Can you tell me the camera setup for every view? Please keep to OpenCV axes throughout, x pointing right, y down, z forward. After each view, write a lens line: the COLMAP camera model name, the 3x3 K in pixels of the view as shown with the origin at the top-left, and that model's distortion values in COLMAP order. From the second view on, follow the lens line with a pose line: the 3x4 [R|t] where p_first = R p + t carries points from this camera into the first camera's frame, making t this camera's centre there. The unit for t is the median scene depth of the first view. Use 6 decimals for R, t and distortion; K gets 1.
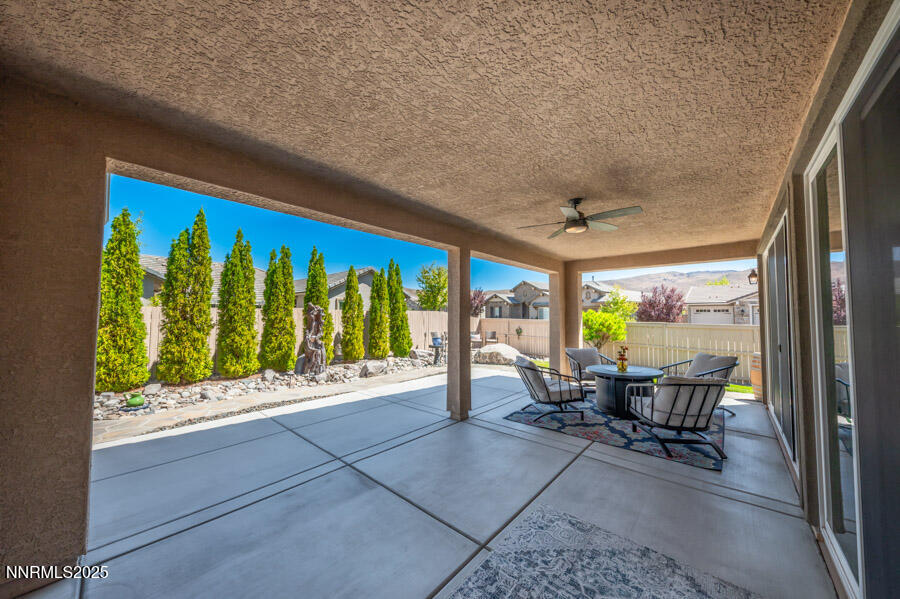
lens RADIAL K [[312.5, 0, 445.6], [0, 312.5, 299.6], [0, 0, 1]] dist [0.009335, -0.002265]
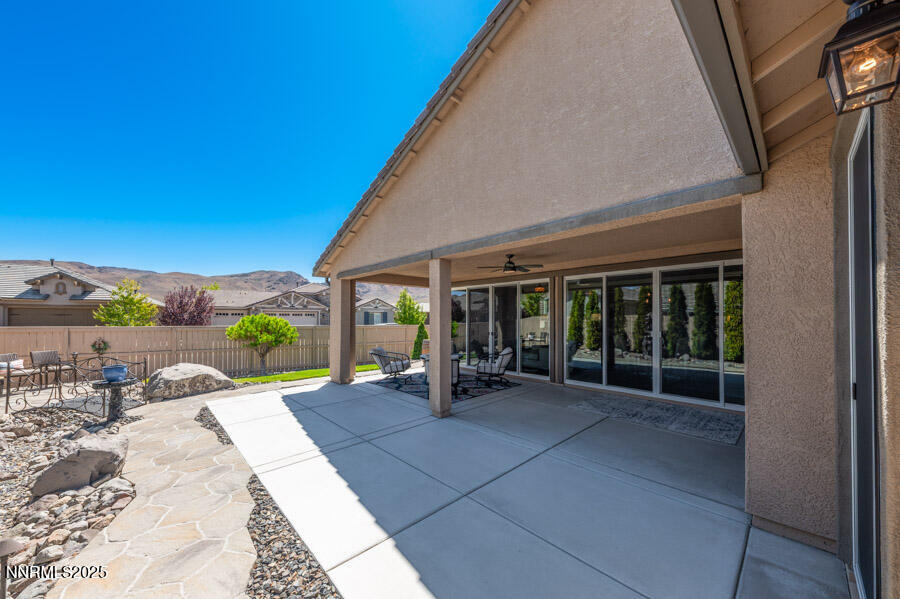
lens RADIAL K [[312.5, 0, 451.4], [0, 312.5, 316.9], [0, 0, 1]] dist [0.009335, -0.002265]
pose [[0.081296, 0.002563, 0.996687, -0.838648], [-0.051159, 0.998689, 0.001605, 0.019934], [-0.995376, -0.051120, 0.081320, 0.706181]]
